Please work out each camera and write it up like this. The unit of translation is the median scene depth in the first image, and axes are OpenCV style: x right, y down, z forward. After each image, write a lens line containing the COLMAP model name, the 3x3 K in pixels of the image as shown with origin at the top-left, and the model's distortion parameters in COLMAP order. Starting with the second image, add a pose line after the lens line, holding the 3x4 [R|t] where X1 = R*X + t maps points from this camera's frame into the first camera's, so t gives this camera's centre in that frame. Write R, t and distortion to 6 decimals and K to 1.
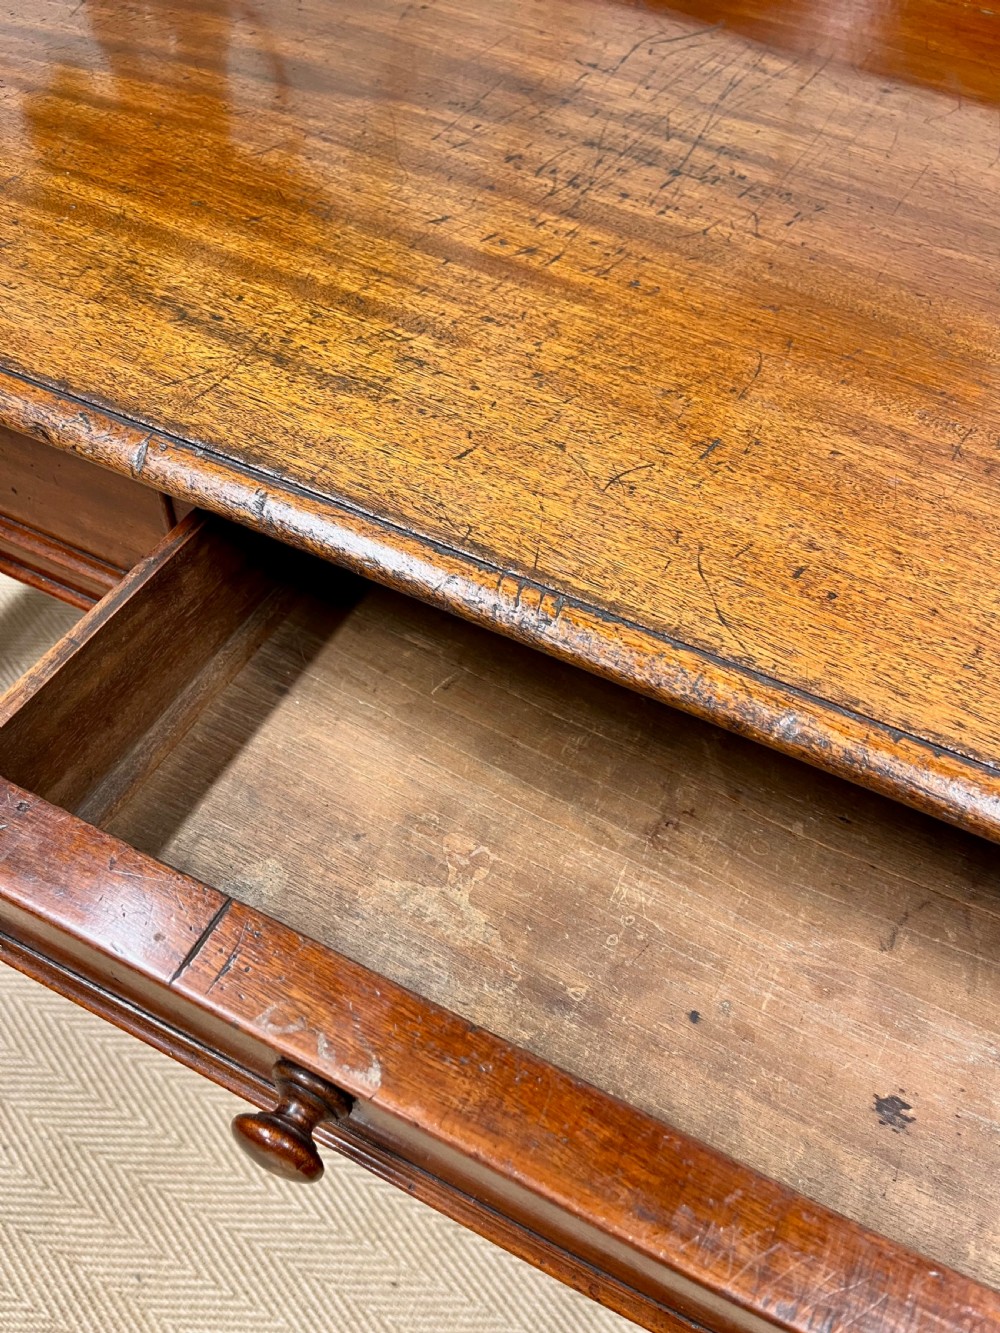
lens RADIAL K [[1058.5, 0, 511.7], [0, 1058.5, 680.3], [0, 0, 1]] dist [0.091659, -0.144594]
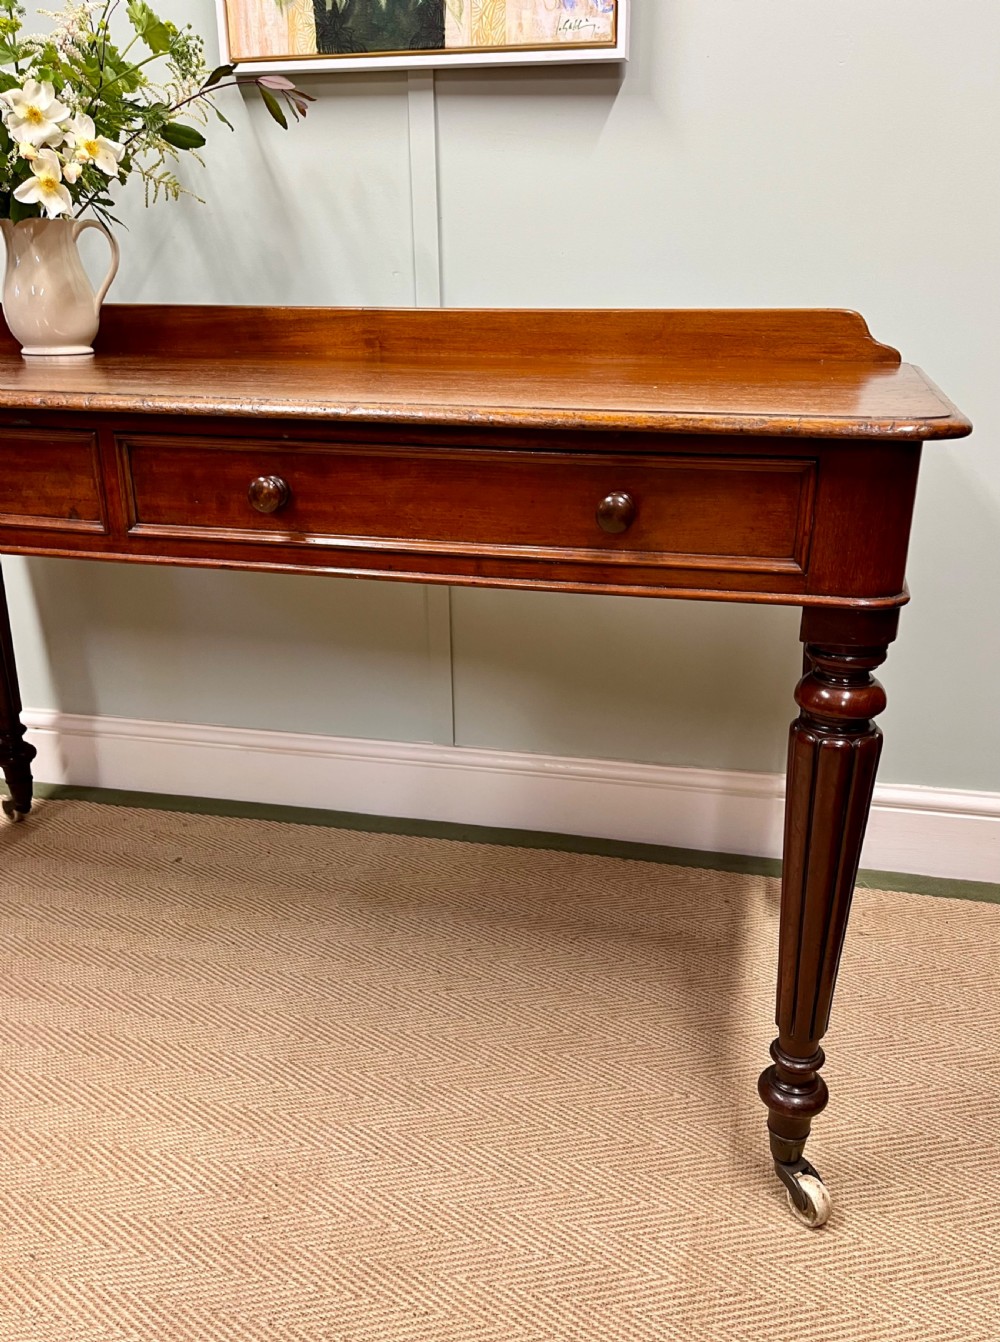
lens RADIAL K [[1092.8, 0, 535.9], [0, 1092.8, 726.3], [0, 0, 1]] dist [0.063573, -0.099316]
pose [[0.975057, -0.125067, 0.183362, 0.046819], [0.200063, 0.852987, -0.482067, 1.494303], [-0.096115, 0.506727, 0.856732, -0.664473]]
